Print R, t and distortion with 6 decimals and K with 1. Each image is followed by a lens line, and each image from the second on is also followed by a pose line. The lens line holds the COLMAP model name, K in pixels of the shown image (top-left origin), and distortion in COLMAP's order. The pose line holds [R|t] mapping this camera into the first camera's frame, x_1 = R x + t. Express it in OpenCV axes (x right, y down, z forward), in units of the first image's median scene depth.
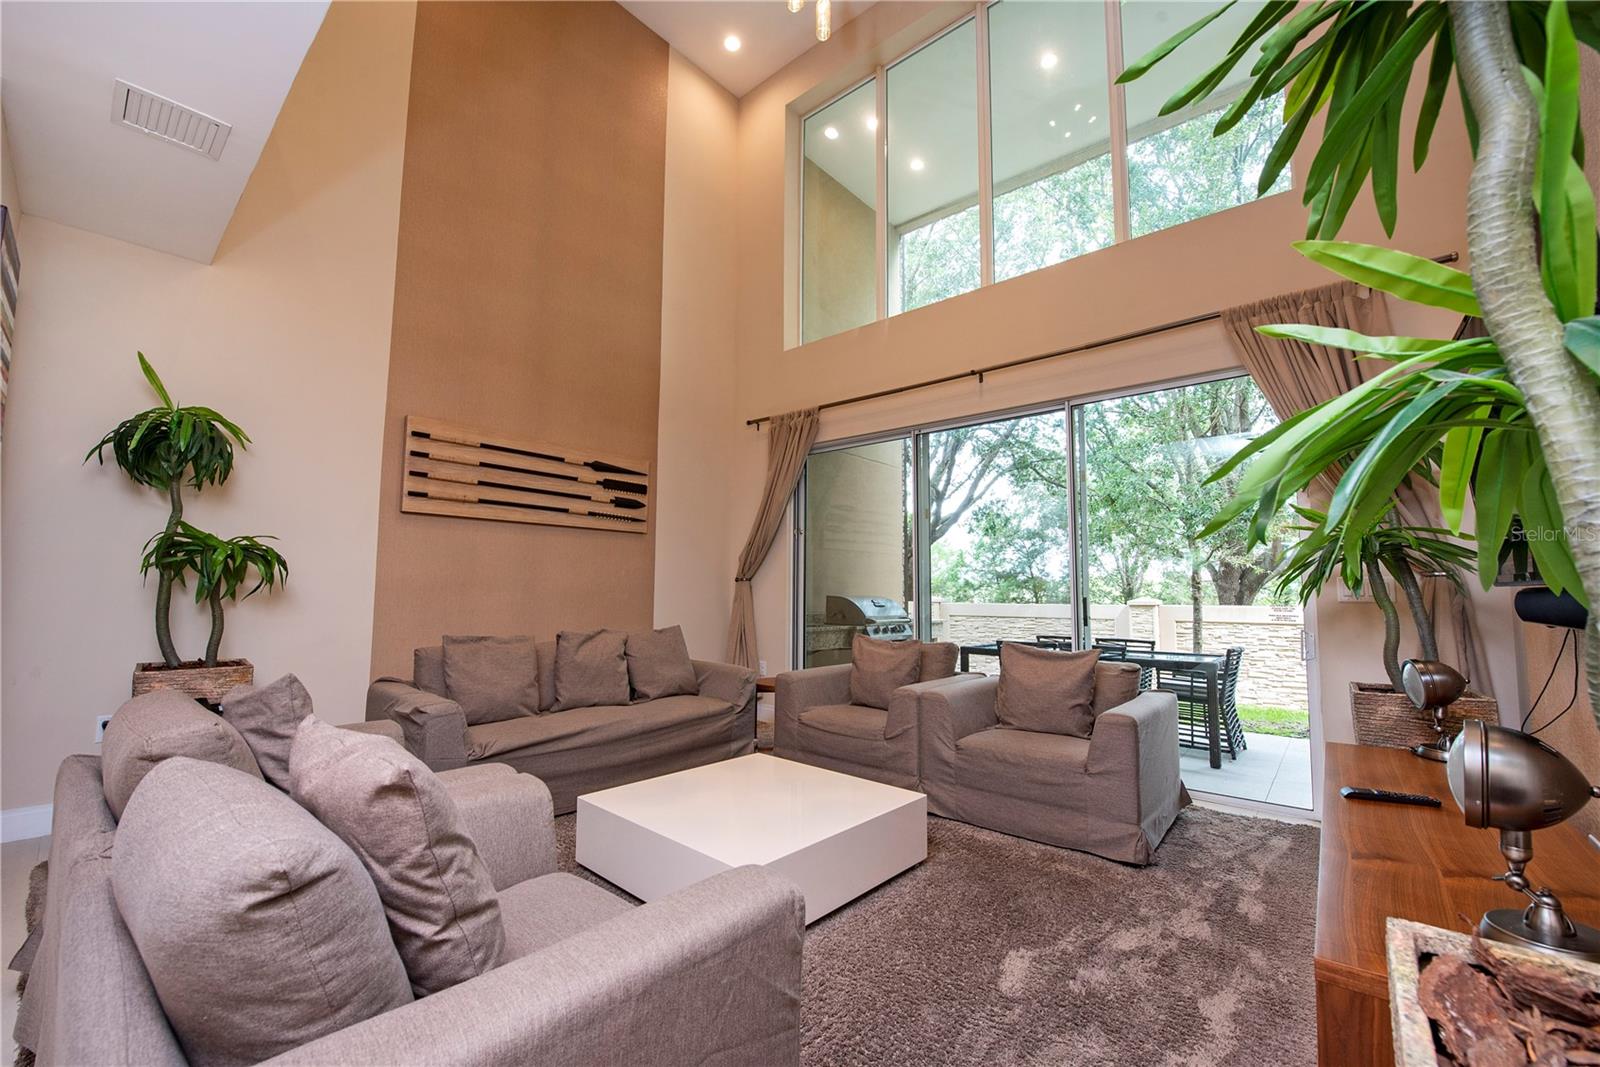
lens RADIAL K [[649.1, 0, 796.1], [0, 649.1, 532.1], [0, 0, 1]] dist [0.001817, 0.000149]
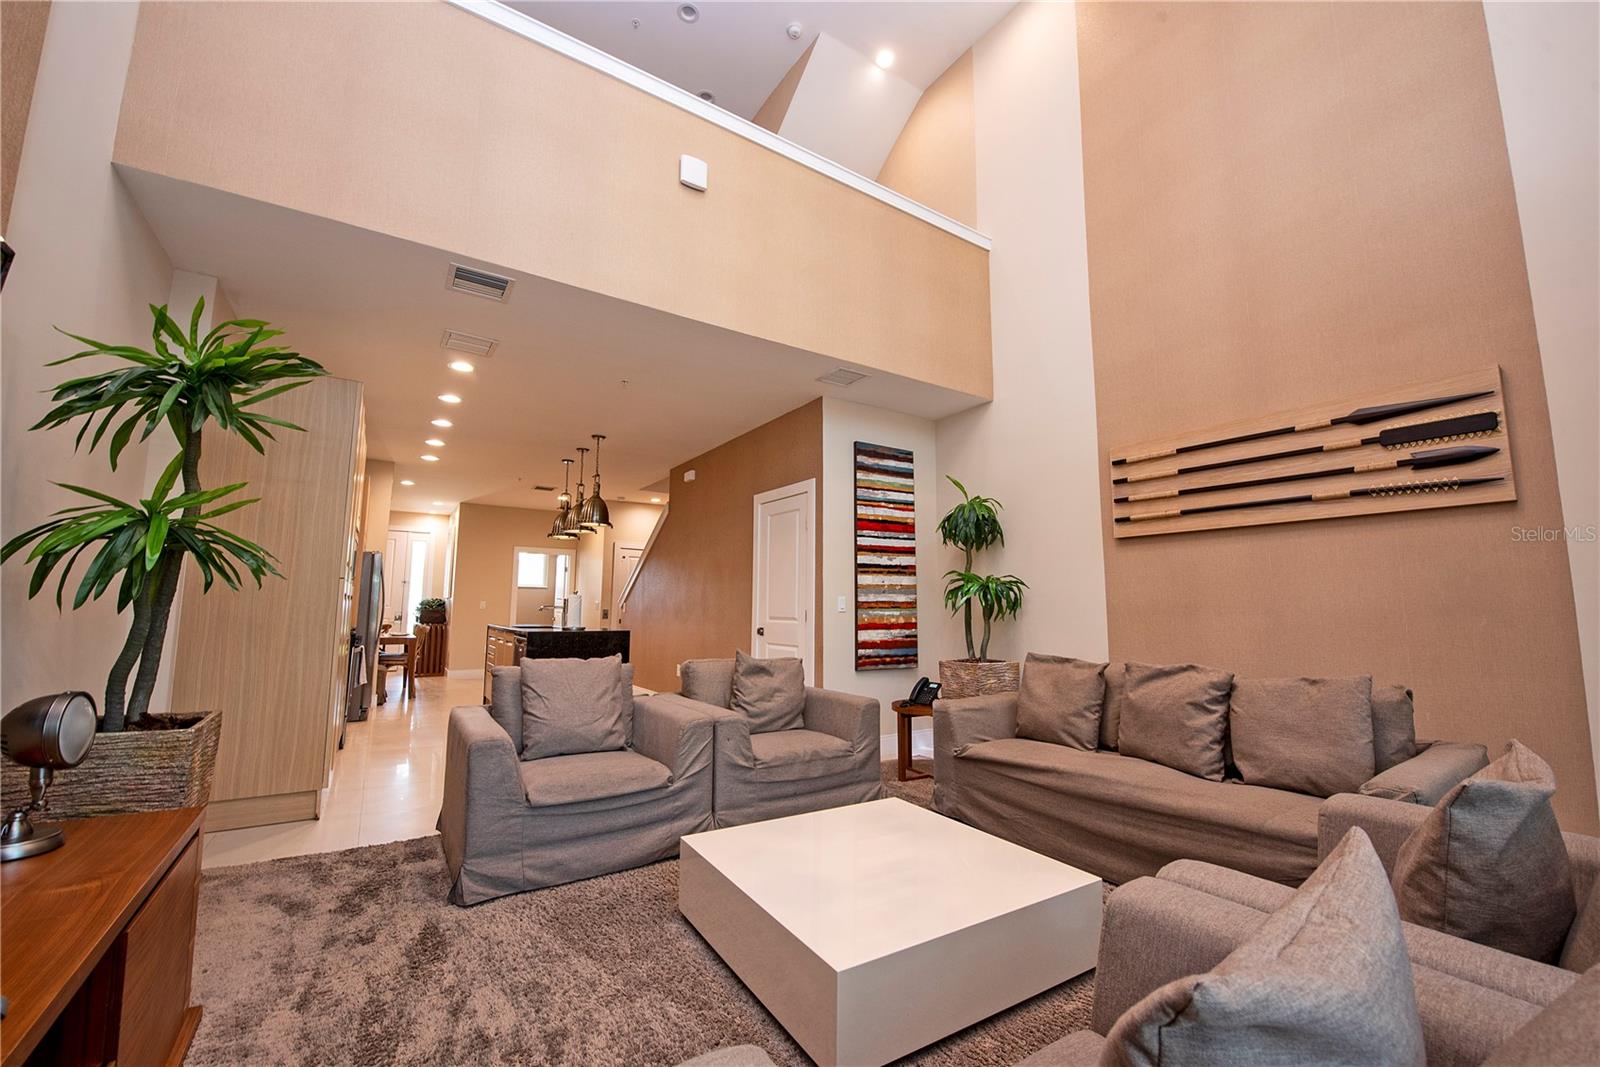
lens RADIAL K [[649.1, 0, 796.1], [0, 649.1, 532.1], [0, 0, 1]] dist [0.001817, 0.000149]
pose [[-0.274367, -0.121954, -0.953861, 0.536109], [0.082616, 0.985269, -0.149733, 0.071396], [0.958070, -0.119886, -0.260250, 0.758173]]
